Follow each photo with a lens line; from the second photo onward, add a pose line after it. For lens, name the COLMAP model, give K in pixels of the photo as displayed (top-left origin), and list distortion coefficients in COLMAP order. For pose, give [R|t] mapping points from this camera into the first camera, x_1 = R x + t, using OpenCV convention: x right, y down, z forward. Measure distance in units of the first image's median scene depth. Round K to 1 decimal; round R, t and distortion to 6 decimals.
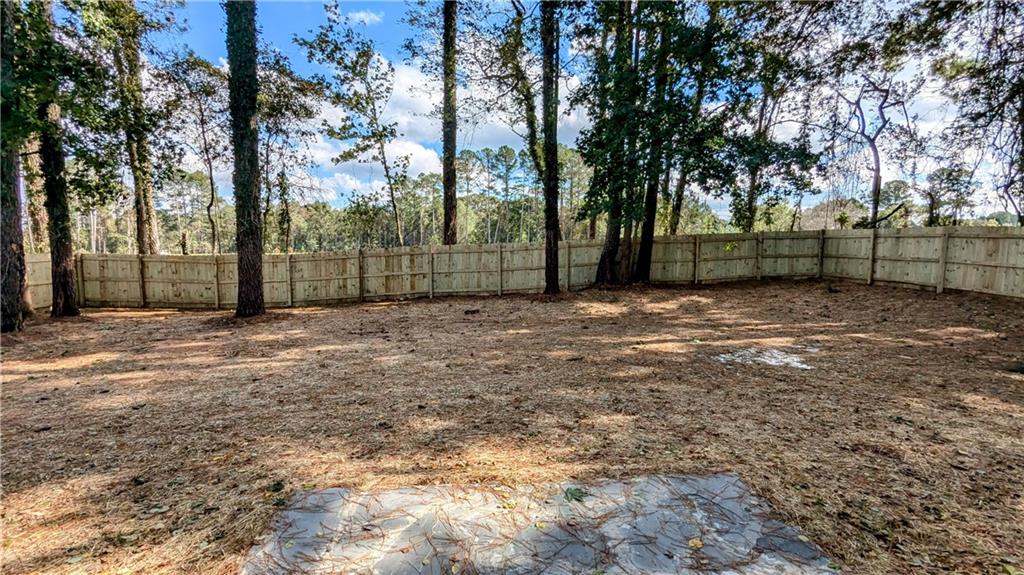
lens RADIAL K [[472.2, 0, 512.0], [0, 472.2, 287.5], [0, 0, 1]] dist [0.002558, 0.000167]
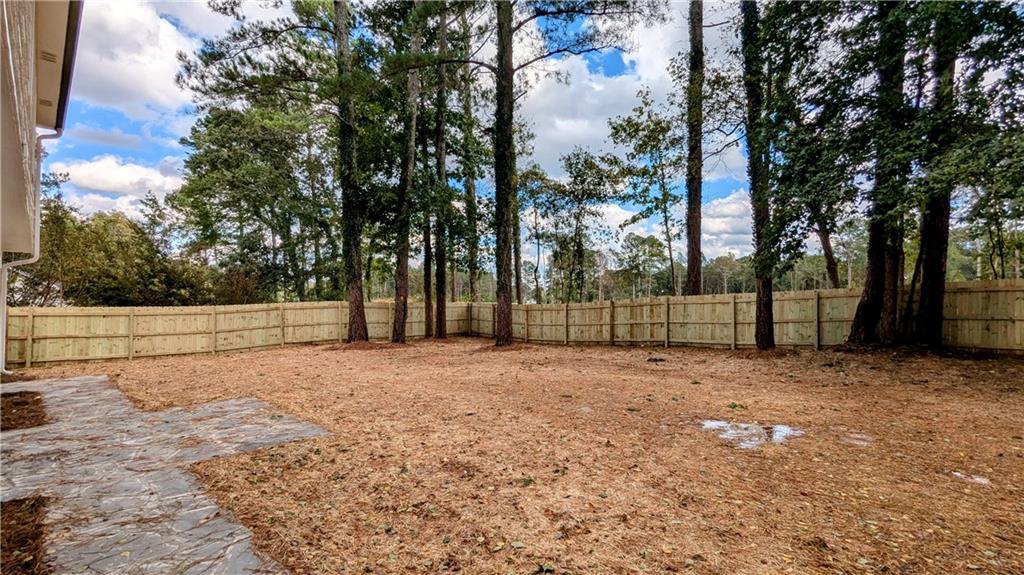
lens RADIAL K [[481.6, 0, 515.2], [0, 481.6, 289.6], [0, 0, 1]] dist [0.001870, 0.000856]
pose [[0.649073, -0.014393, -0.760590, 0.425328], [-0.052772, 0.996560, -0.063893, -0.018051], [0.758894, 0.081609, 0.646081, 0.045532]]
